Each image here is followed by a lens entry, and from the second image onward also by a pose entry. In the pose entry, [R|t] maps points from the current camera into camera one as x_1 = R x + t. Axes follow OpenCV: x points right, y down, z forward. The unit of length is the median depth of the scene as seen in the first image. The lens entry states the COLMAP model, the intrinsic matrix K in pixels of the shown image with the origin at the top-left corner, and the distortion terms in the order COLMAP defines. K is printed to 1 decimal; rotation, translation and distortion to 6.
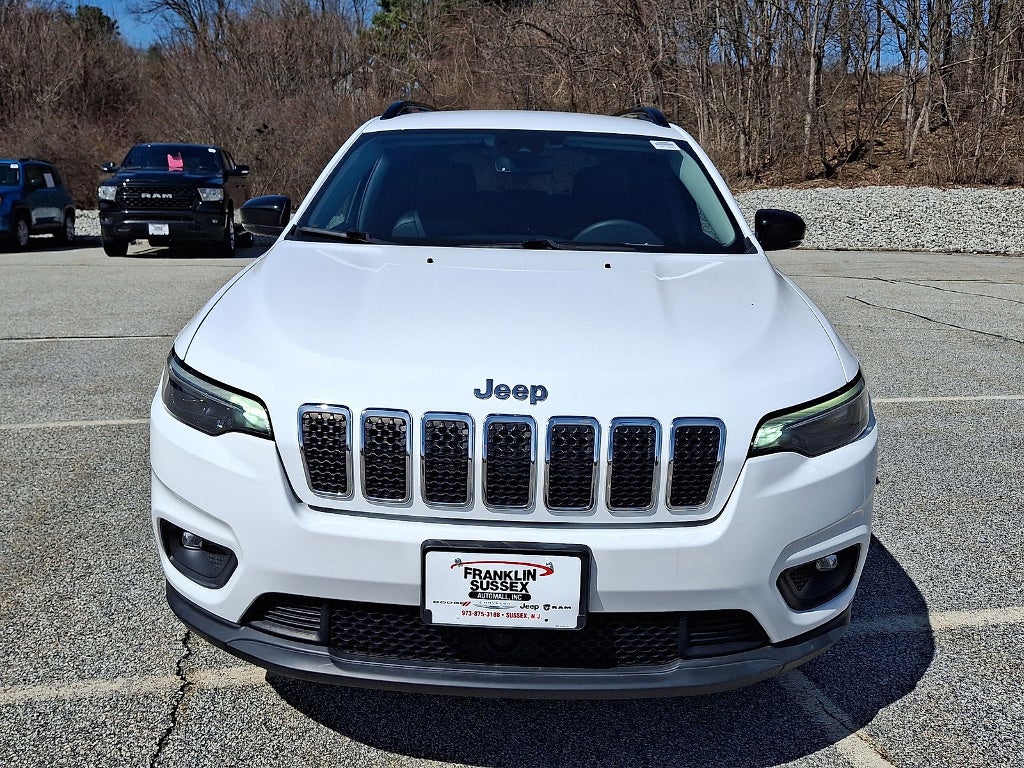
lens RADIAL K [[833.8, 0, 513.1], [0, 833.8, 437.6], [0, 0, 1]] dist [0.113715, -0.212330]
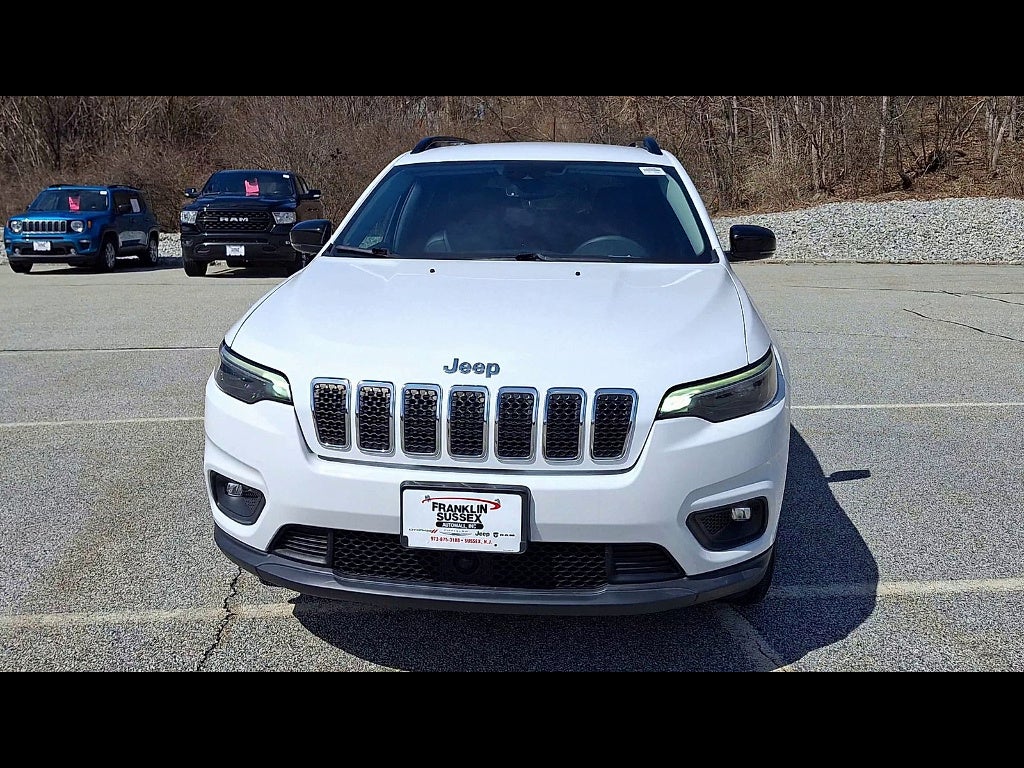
lens RADIAL K [[868.8, 0, 511.3], [0, 868.8, 419.2], [0, 0, 1]] dist [0.092145, -0.173709]
pose [[0.995726, 0.006251, -0.092144, 0.156854], [-0.010698, 0.998797, -0.047845, 0.075240], [0.091734, 0.048627, 0.994596, -0.281342]]
